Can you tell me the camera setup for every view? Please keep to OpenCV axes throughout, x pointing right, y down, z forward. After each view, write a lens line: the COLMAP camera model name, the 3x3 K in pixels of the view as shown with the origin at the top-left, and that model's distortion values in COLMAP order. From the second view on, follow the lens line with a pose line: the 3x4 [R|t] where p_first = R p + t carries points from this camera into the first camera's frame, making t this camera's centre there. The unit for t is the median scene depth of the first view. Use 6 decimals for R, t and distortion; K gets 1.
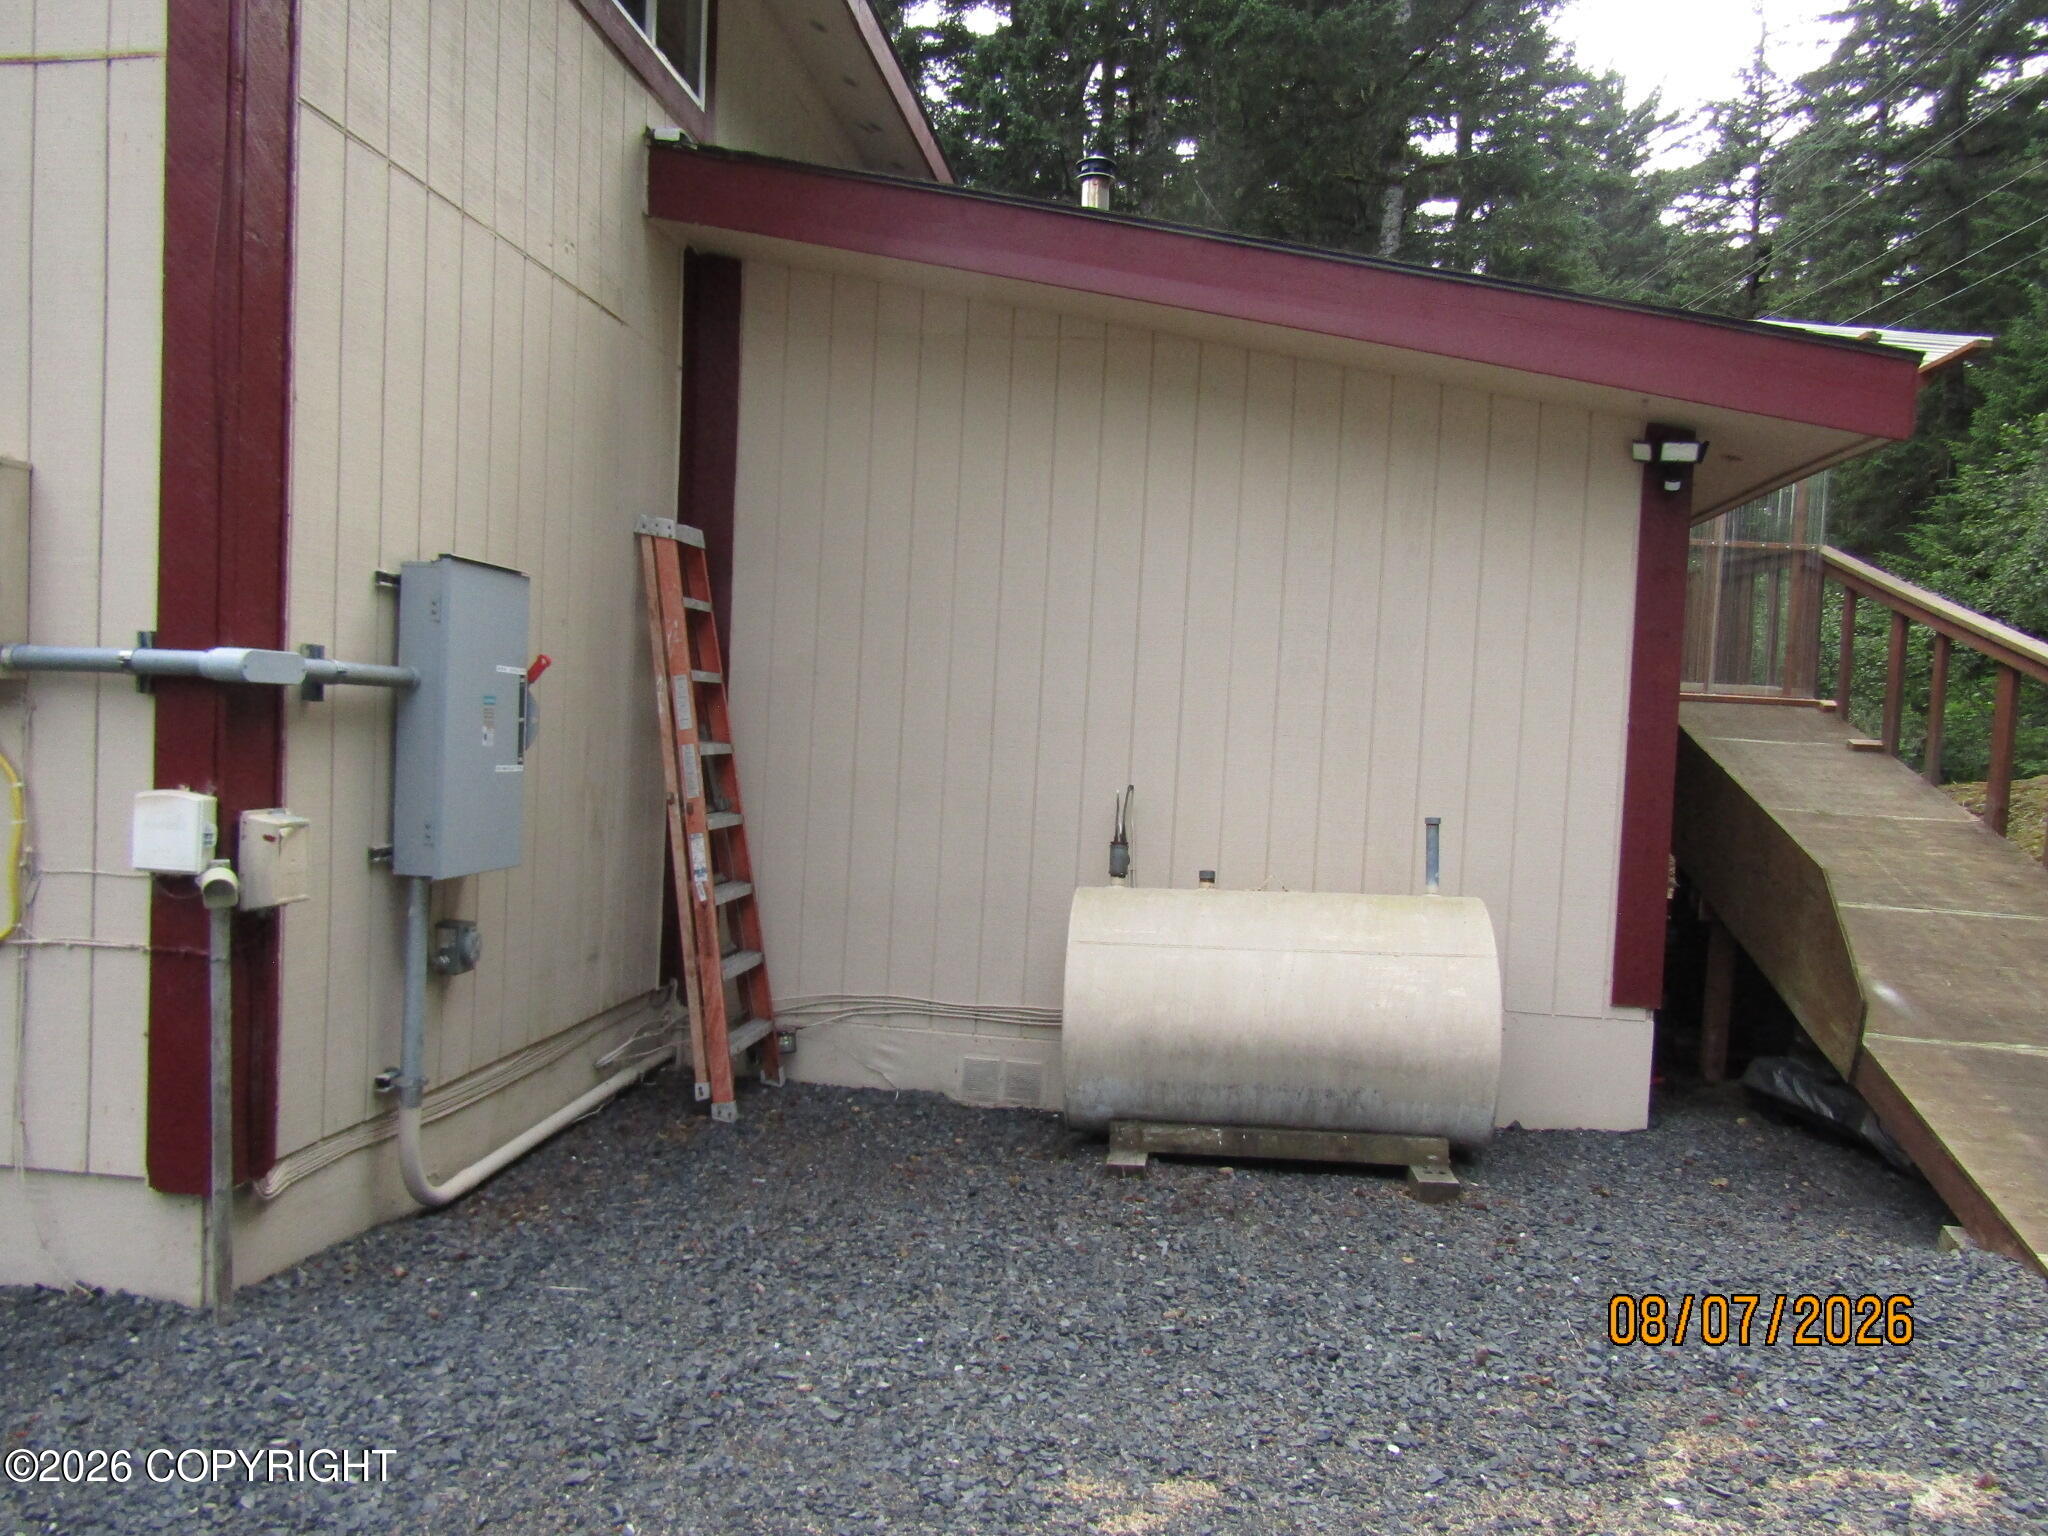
lens RADIAL K [[1473.1, 0, 1019.3], [0, 1473.1, 772.8], [0, 0, 1]] dist [-0.005396, 0.001748]
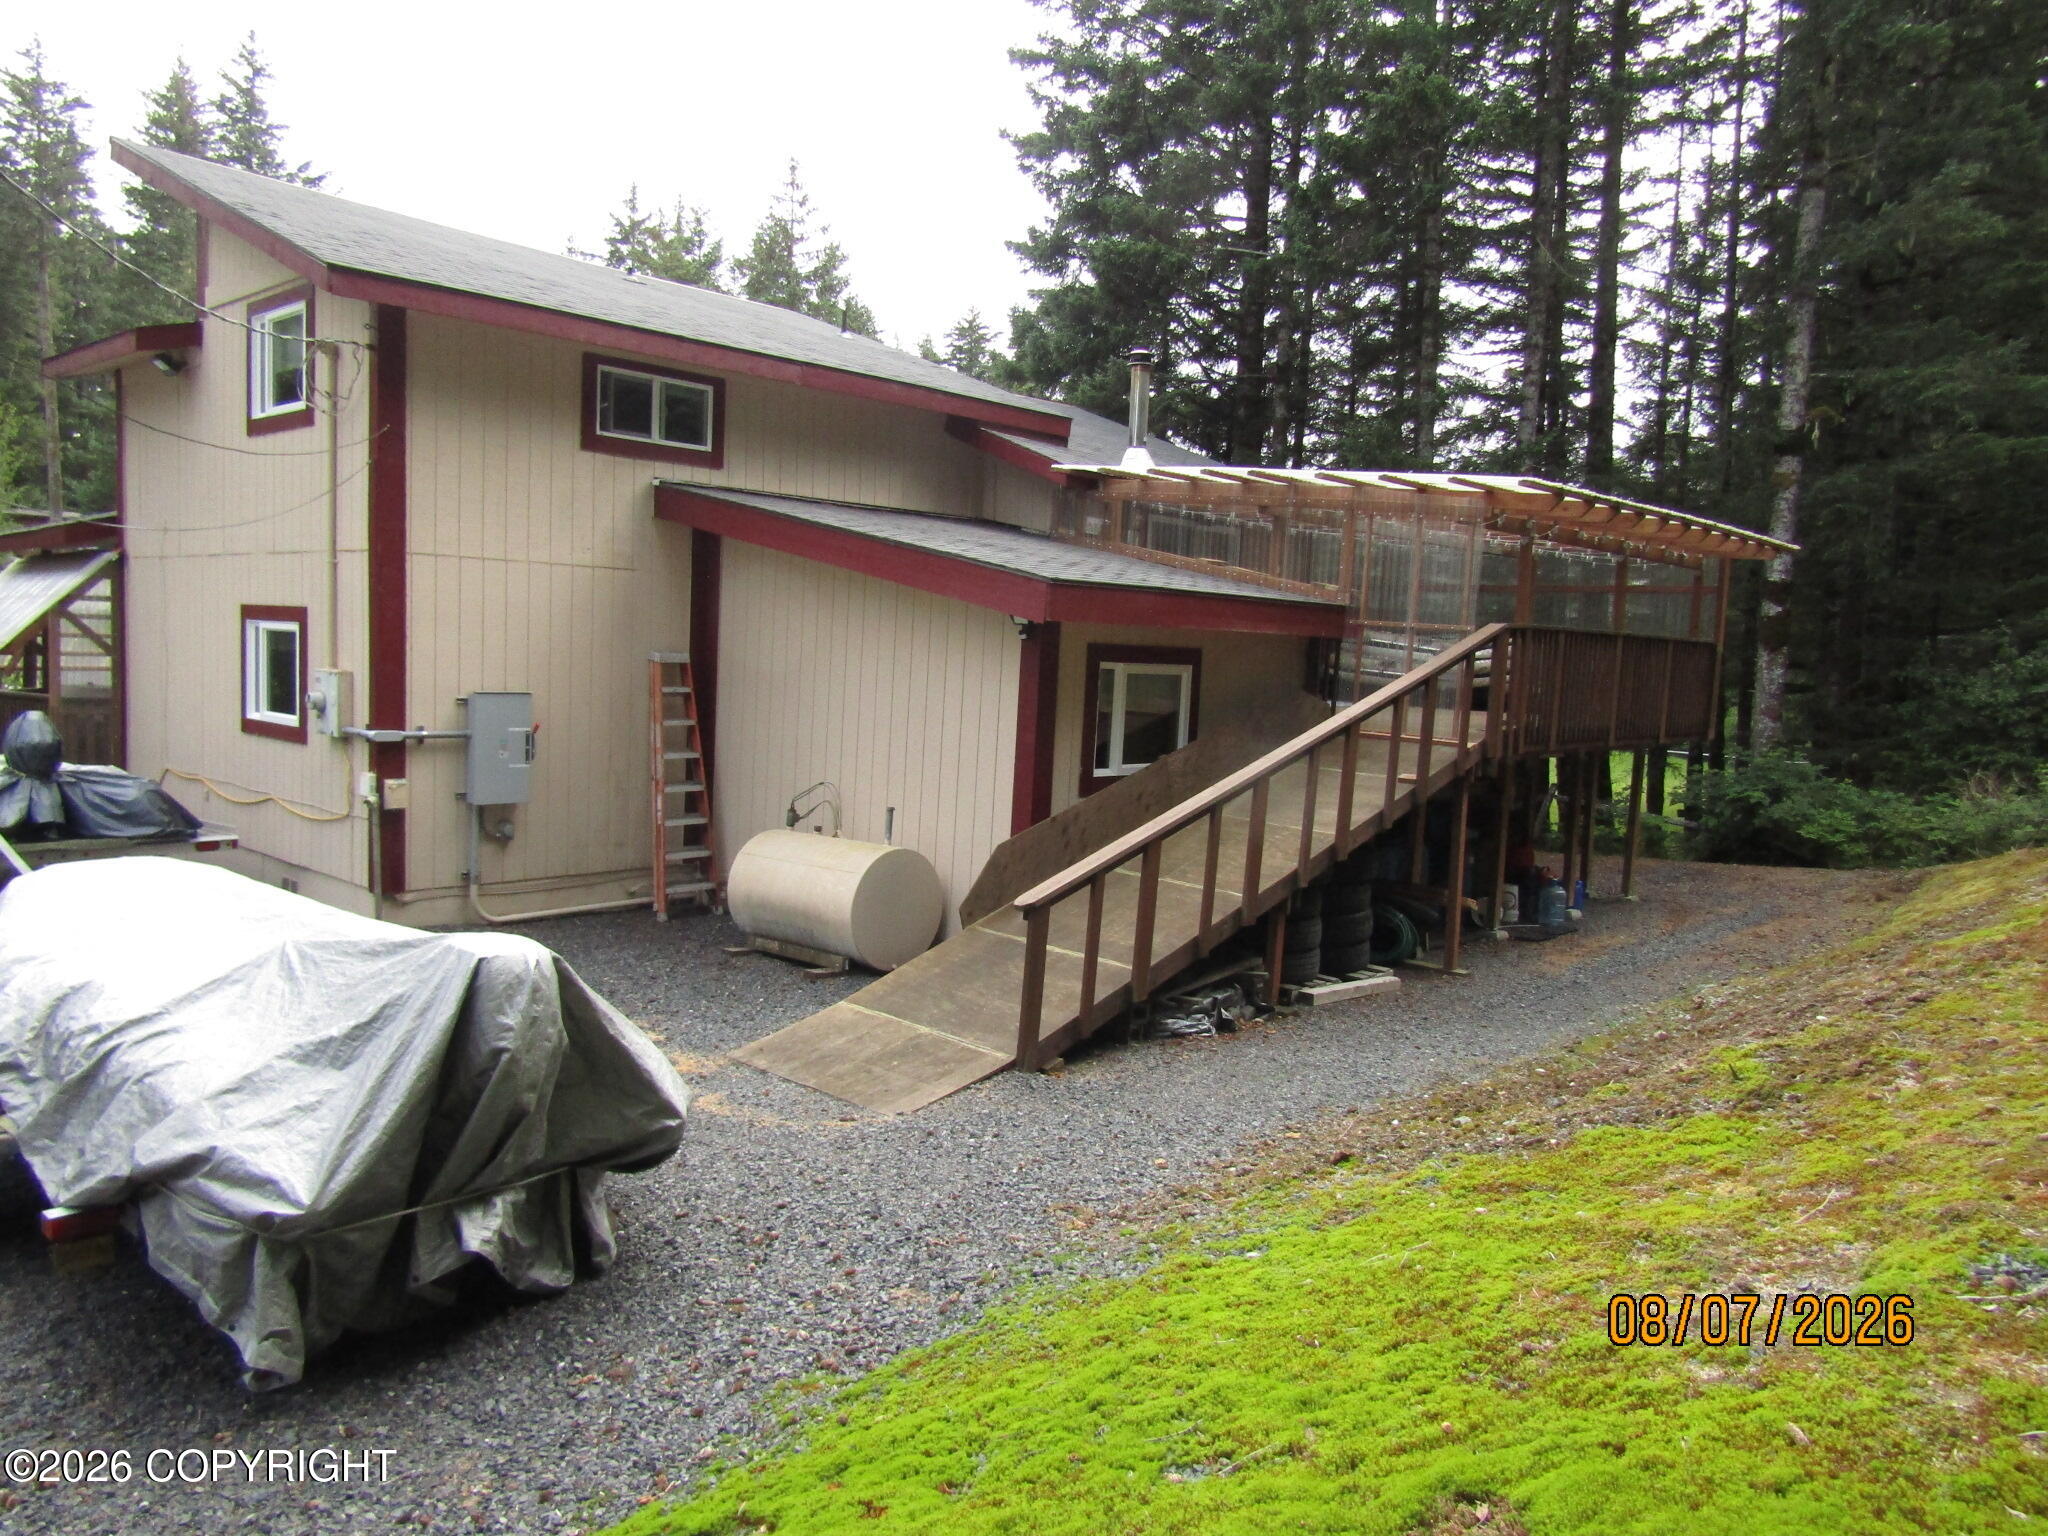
lens RADIAL K [[1473.1, 0, 1028.4], [0, 1473.1, 771.8], [0, 0, 1]] dist [-0.005396, 0.001748]
pose [[0.818639, 0.049373, -0.572182, 1.921794], [-0.030741, 0.998637, 0.042190, -0.131854], [0.573485, -0.016949, 0.819041, -0.656391]]
